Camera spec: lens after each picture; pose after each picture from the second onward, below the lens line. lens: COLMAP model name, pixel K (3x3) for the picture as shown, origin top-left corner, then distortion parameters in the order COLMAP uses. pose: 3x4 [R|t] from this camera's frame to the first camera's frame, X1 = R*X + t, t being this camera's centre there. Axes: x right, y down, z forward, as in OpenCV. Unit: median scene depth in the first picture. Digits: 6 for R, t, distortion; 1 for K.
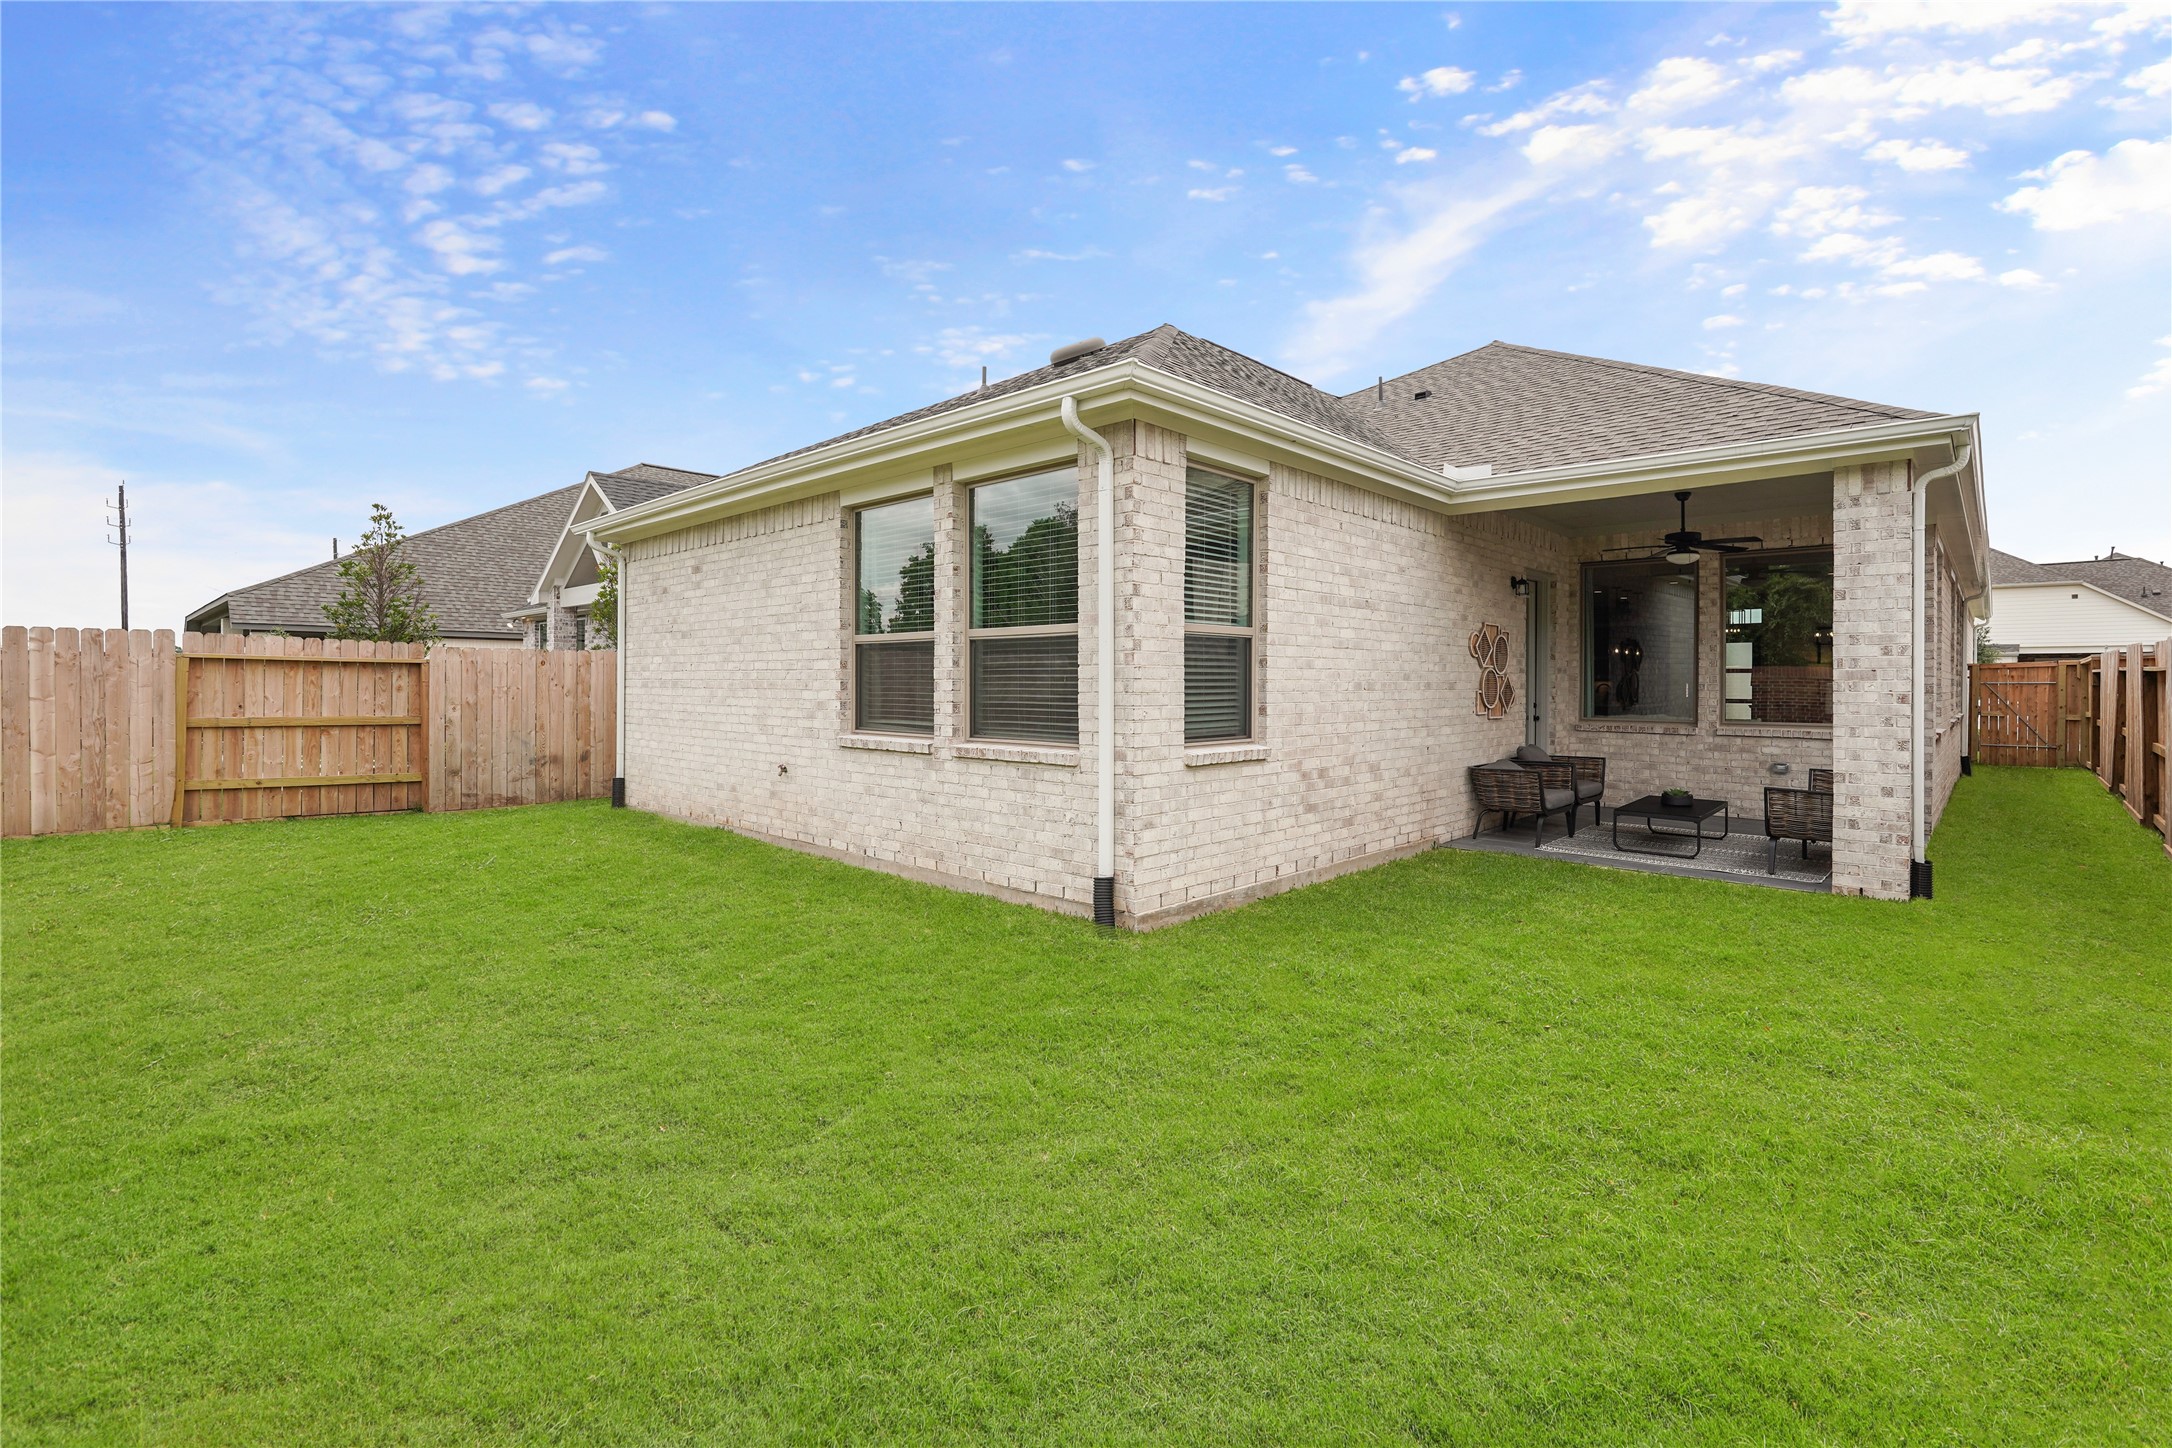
lens RADIAL K [[969.9, 0, 1105.1], [0, 969.9, 688.9], [0, 0, 1]] dist [-0.007108, 0.003017]
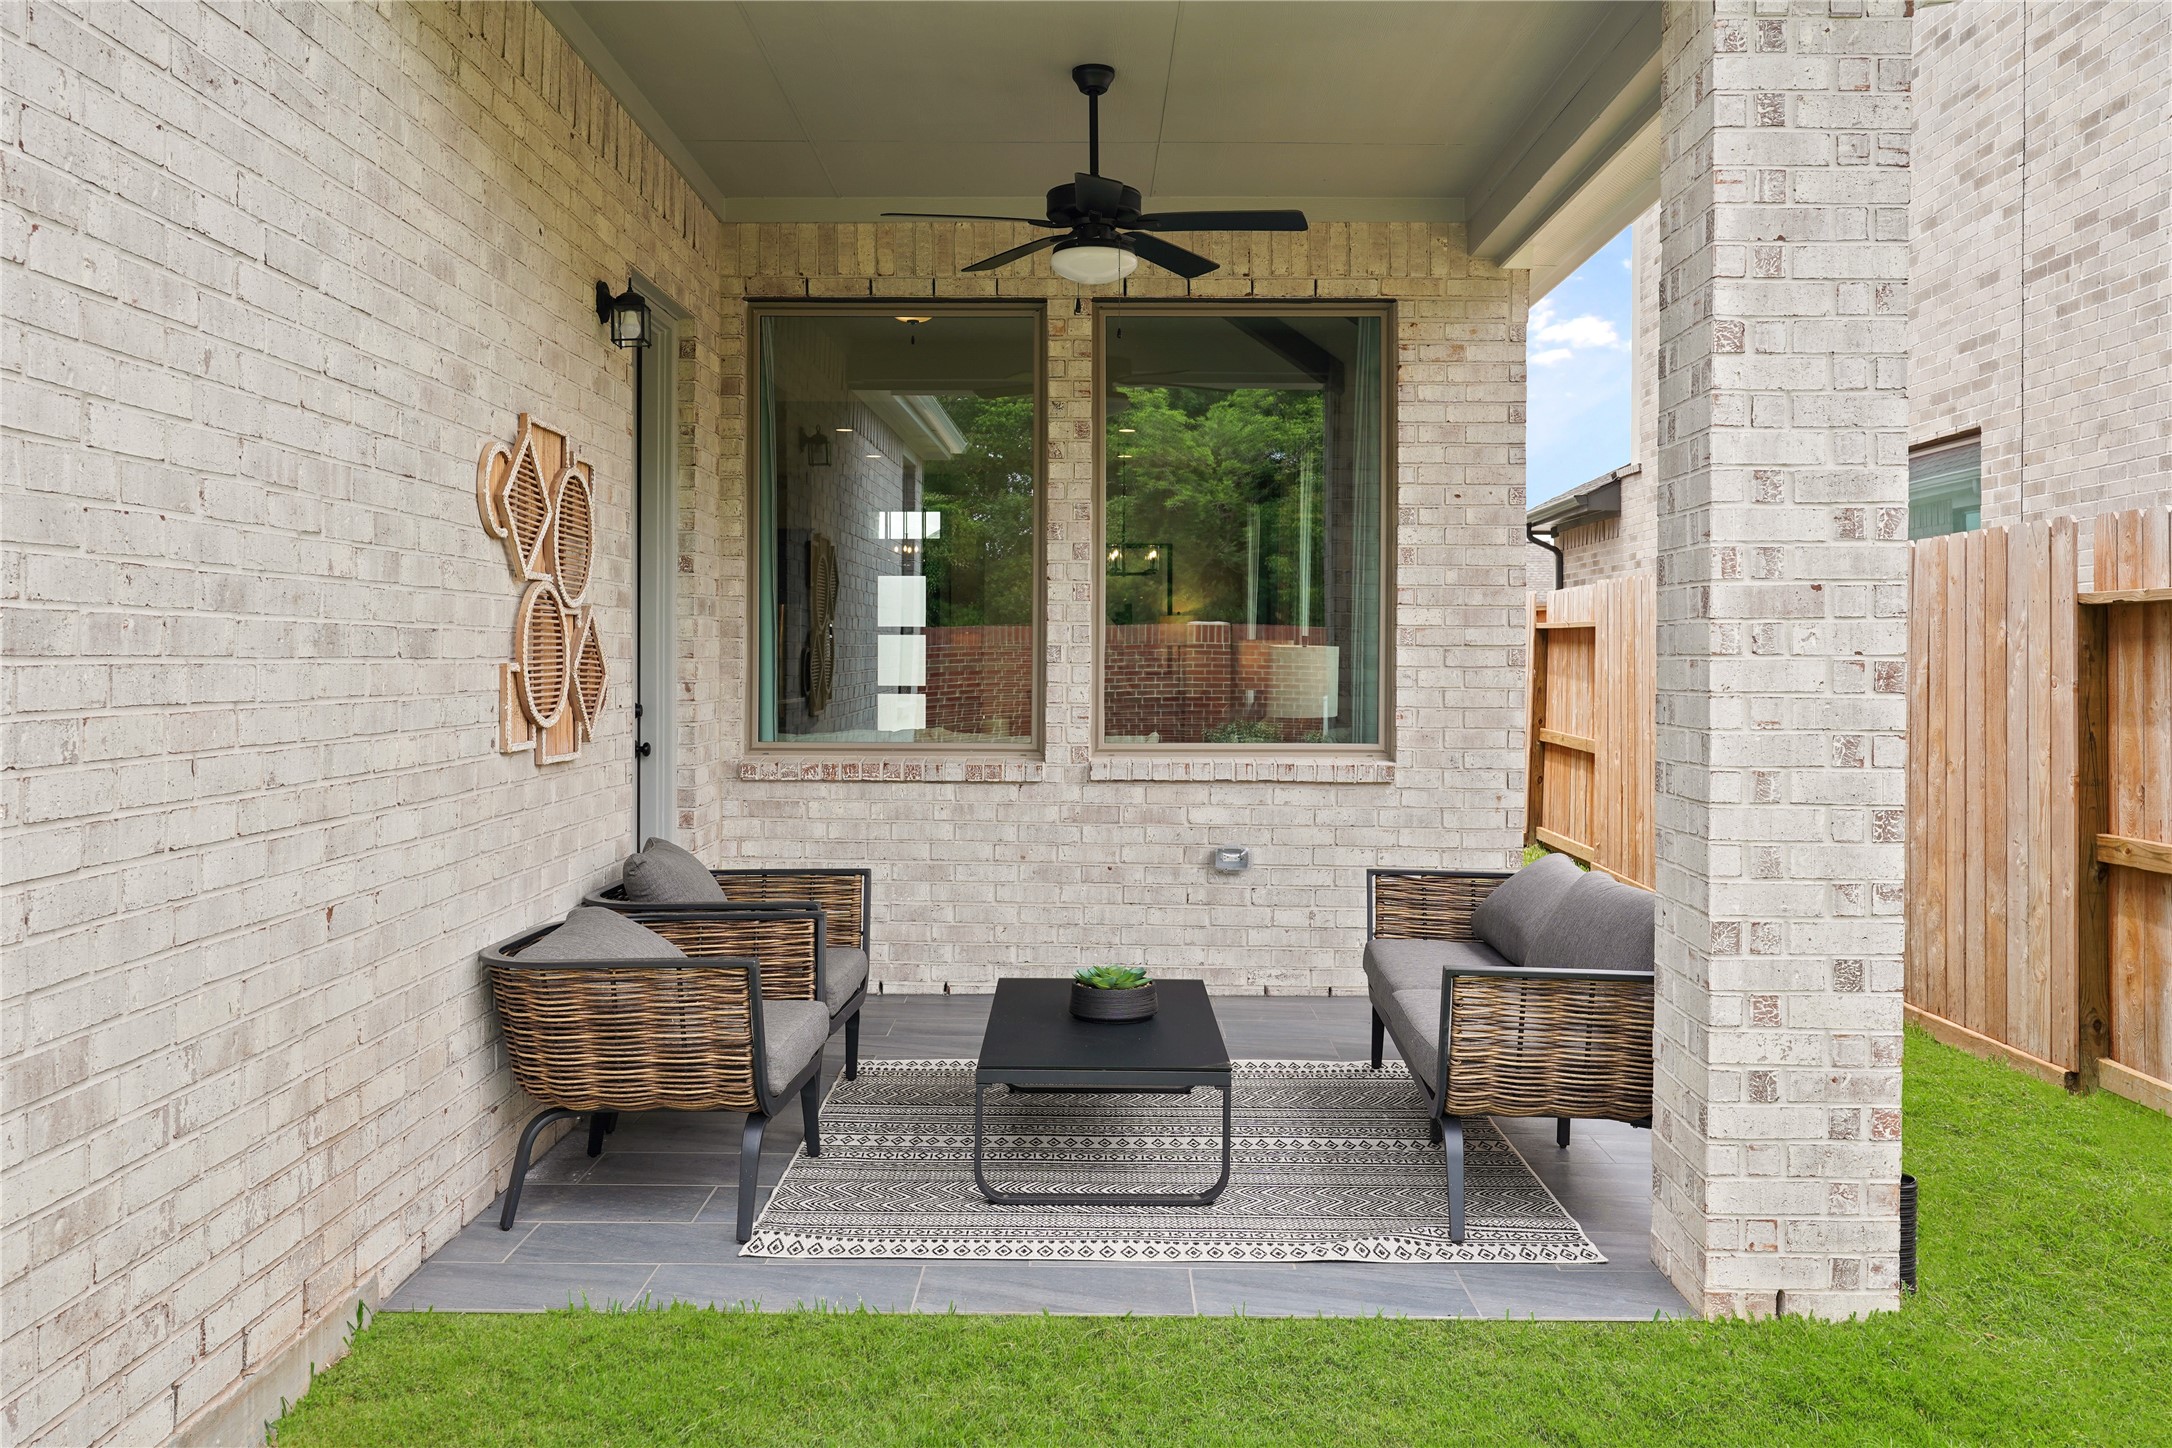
lens RADIAL K [[1885.2, 0, 1083.6], [0, 1885.2, 670.3], [0, 0, 1]] dist [-0.005390, 0.010008]
pose [[0.744830, -0.004820, 0.667237, 0.162516], [0.005167, 0.999986, 0.001455, 0.004081], [-0.667234, 0.002364, 0.744844, 0.528512]]
